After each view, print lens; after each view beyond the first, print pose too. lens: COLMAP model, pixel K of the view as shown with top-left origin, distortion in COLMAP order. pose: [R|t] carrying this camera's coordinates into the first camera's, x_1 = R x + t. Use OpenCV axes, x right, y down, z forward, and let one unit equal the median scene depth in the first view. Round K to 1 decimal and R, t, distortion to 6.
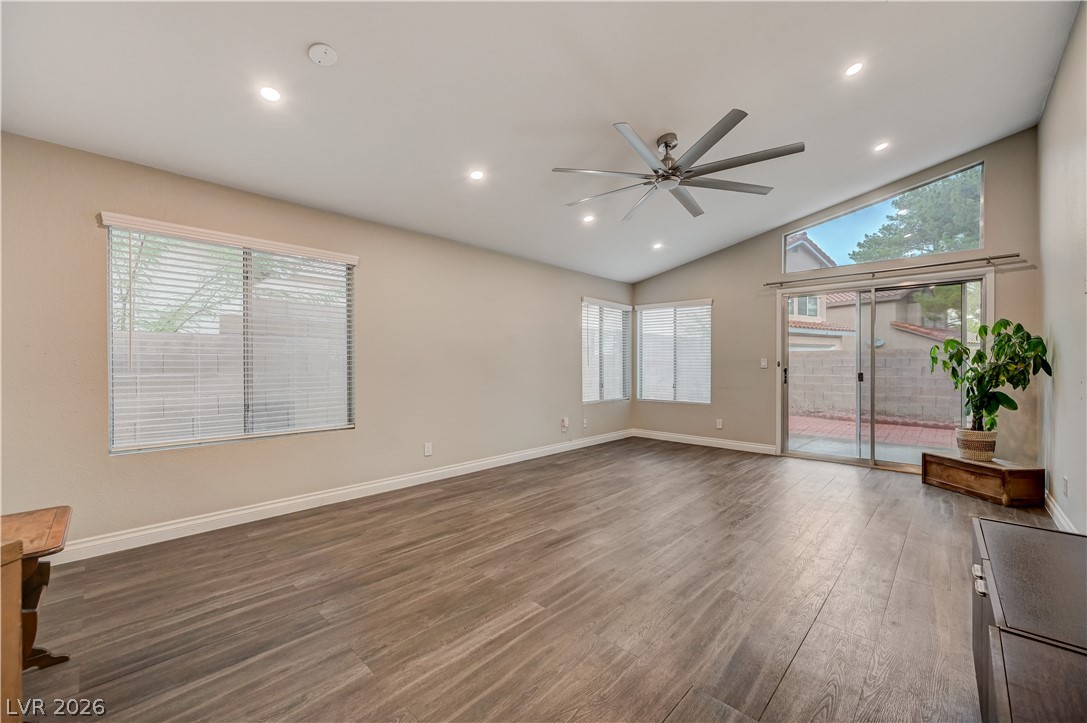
lens RADIAL K [[428.5, 0, 548.1], [0, 428.5, 363.1], [0, 0, 1]] dist [0.006081, 0.000213]
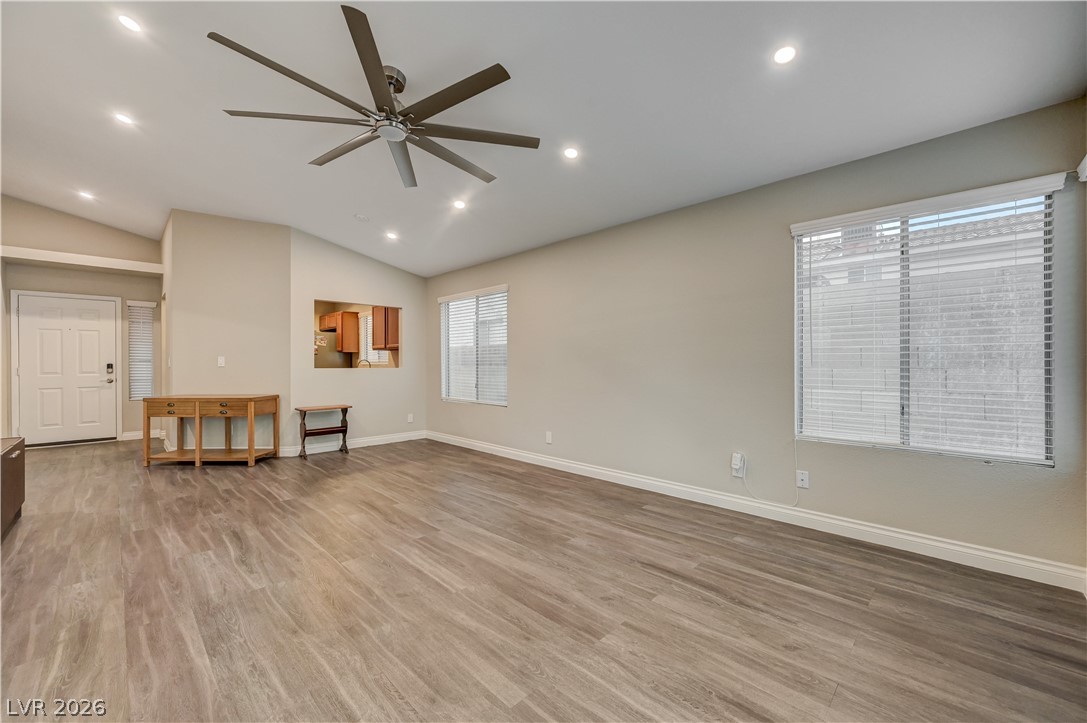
lens RADIAL K [[428.5, 0, 548.9], [0, 428.5, 362.3], [0, 0, 1]] dist [0.006081, 0.000213]
pose [[-0.012460, 0.002053, -0.999920, 1.283154], [0.007423, 0.999971, 0.001961, 0.004041], [0.999895, -0.007398, -0.012474, 1.564777]]
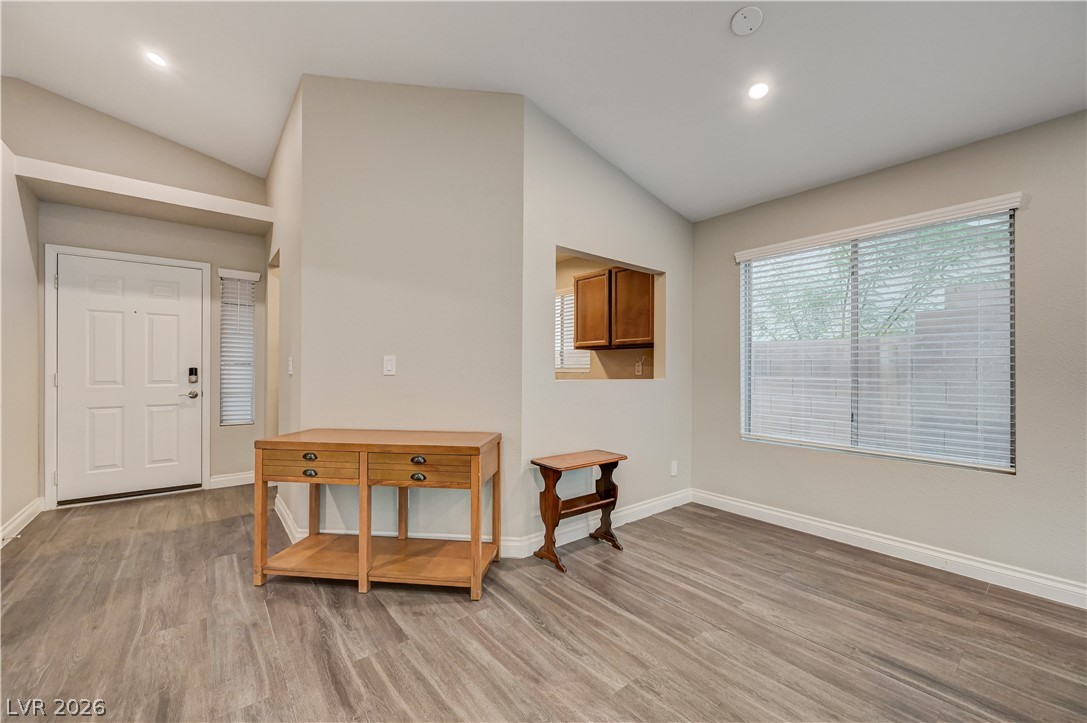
lens RADIAL K [[428.5, 0, 548.6], [0, 428.5, 367.9], [0, 0, 1]] dist [0.006081, 0.000213]
pose [[-0.116160, -0.001889, -0.993229, 0.325129], [0.000211, 0.999998, -0.001926, 0.001639], [0.993231, -0.000433, -0.116159, 0.564515]]
